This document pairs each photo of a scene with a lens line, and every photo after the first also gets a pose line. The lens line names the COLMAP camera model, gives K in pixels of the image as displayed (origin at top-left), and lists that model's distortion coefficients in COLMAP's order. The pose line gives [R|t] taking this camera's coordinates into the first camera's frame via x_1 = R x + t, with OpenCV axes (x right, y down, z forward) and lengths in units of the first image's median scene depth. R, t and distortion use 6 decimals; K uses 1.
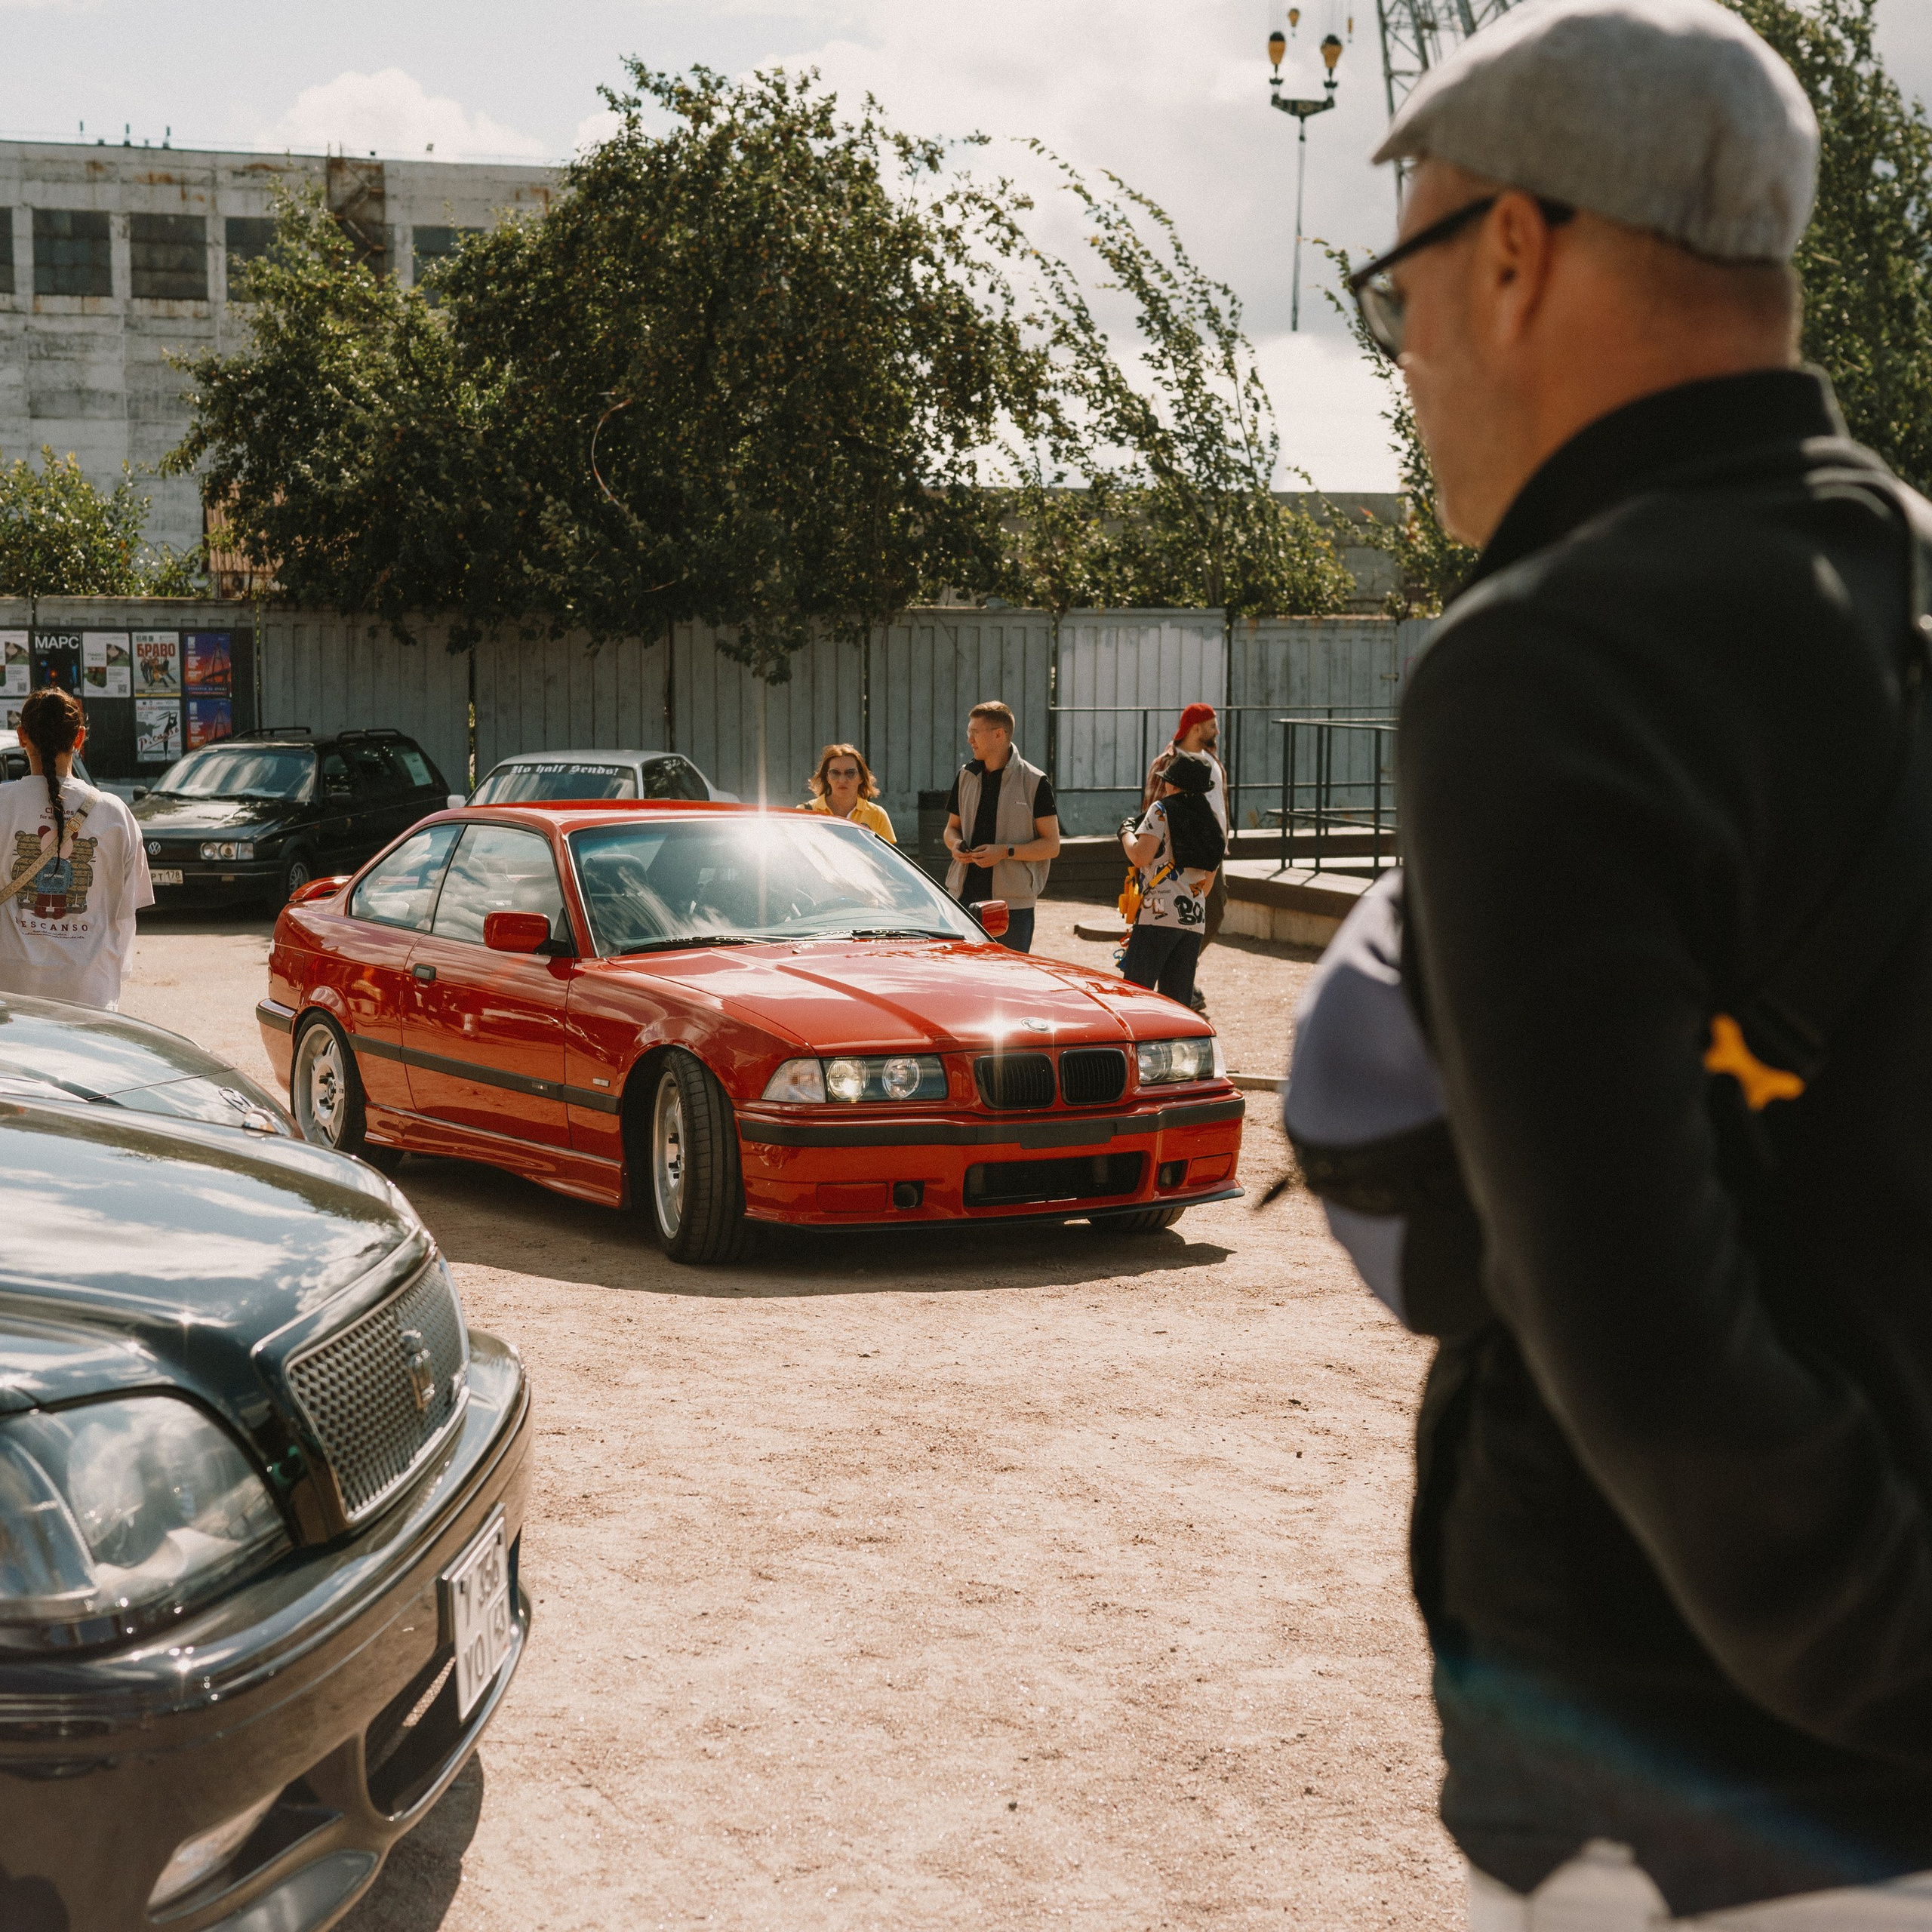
lens RADIAL K [[3294.6, 0, 959.1], [0, 3294.6, 972.8], [0, 0, 1]] dist [0.082230, 0.000000]
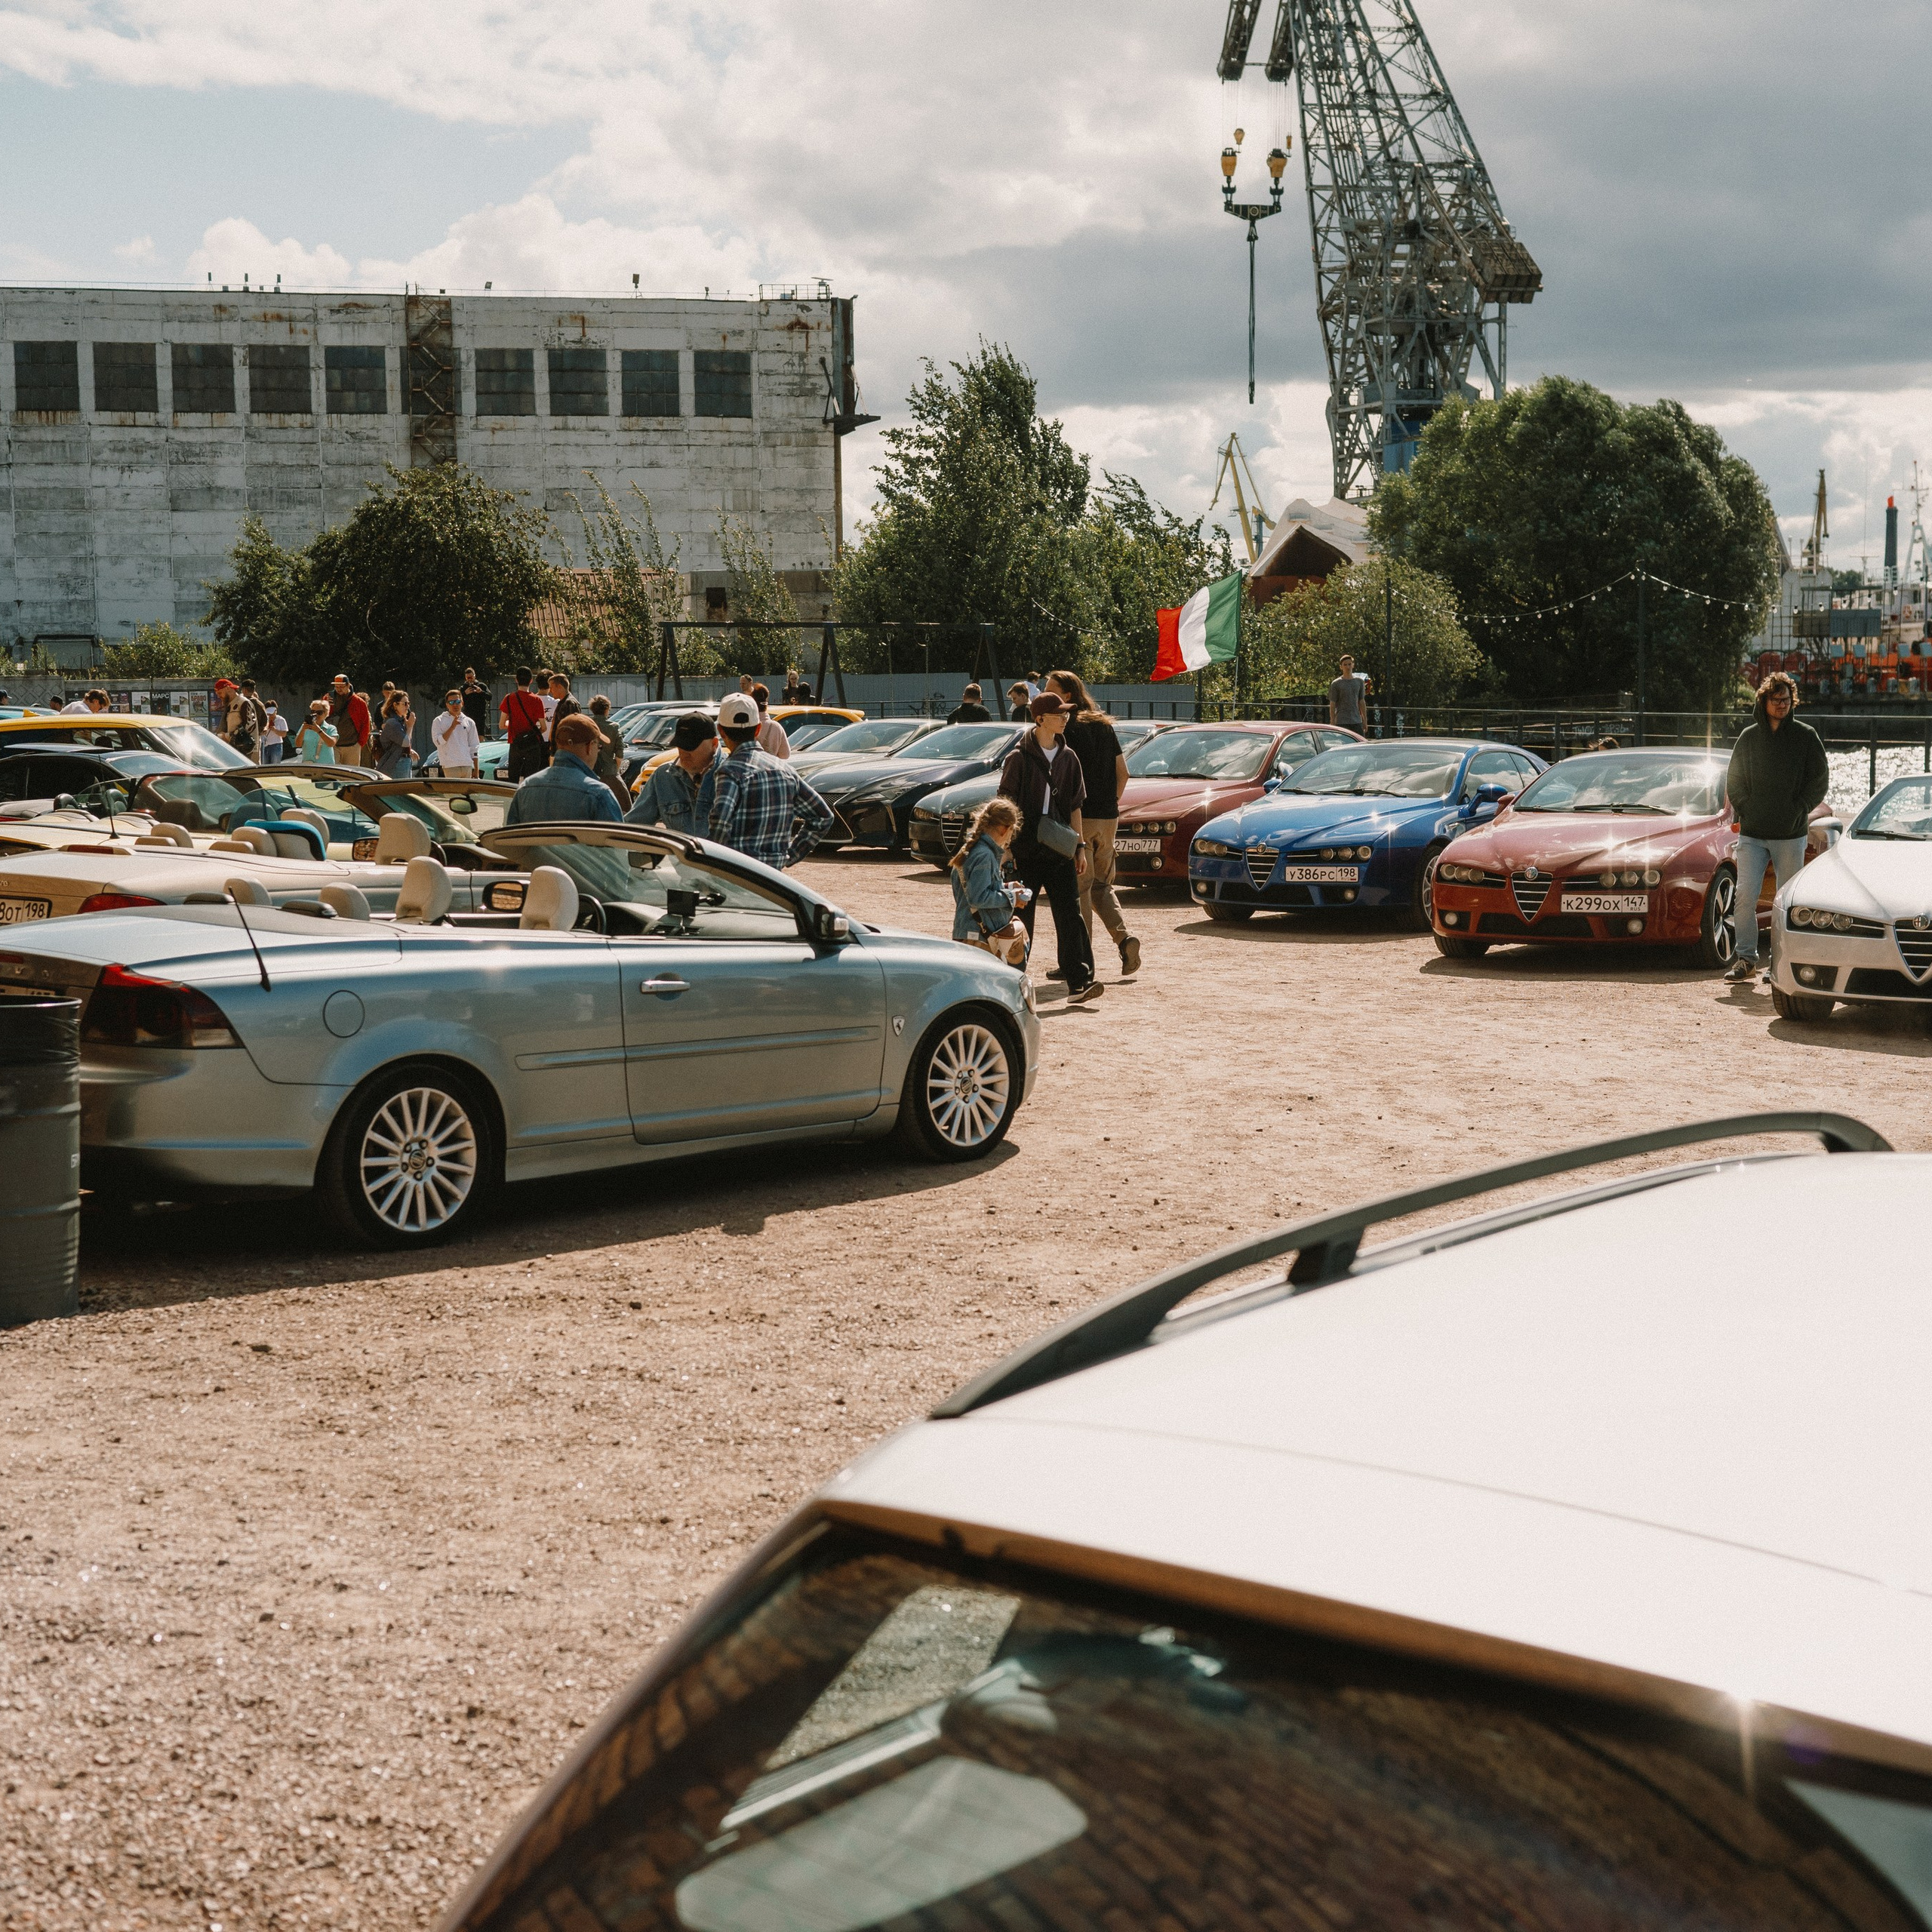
lens RADIAL K [[3294.6, 0, 967.6], [0, 3294.6, 976.9], [0, 0, 1]] dist [0.082230, 0.000000]
pose [[0.999059, -0.013442, -0.041242, 0.067543], [0.013116, 0.999881, -0.008174, 0.021821], [0.041347, 0.007625, 0.999116, -0.227740]]
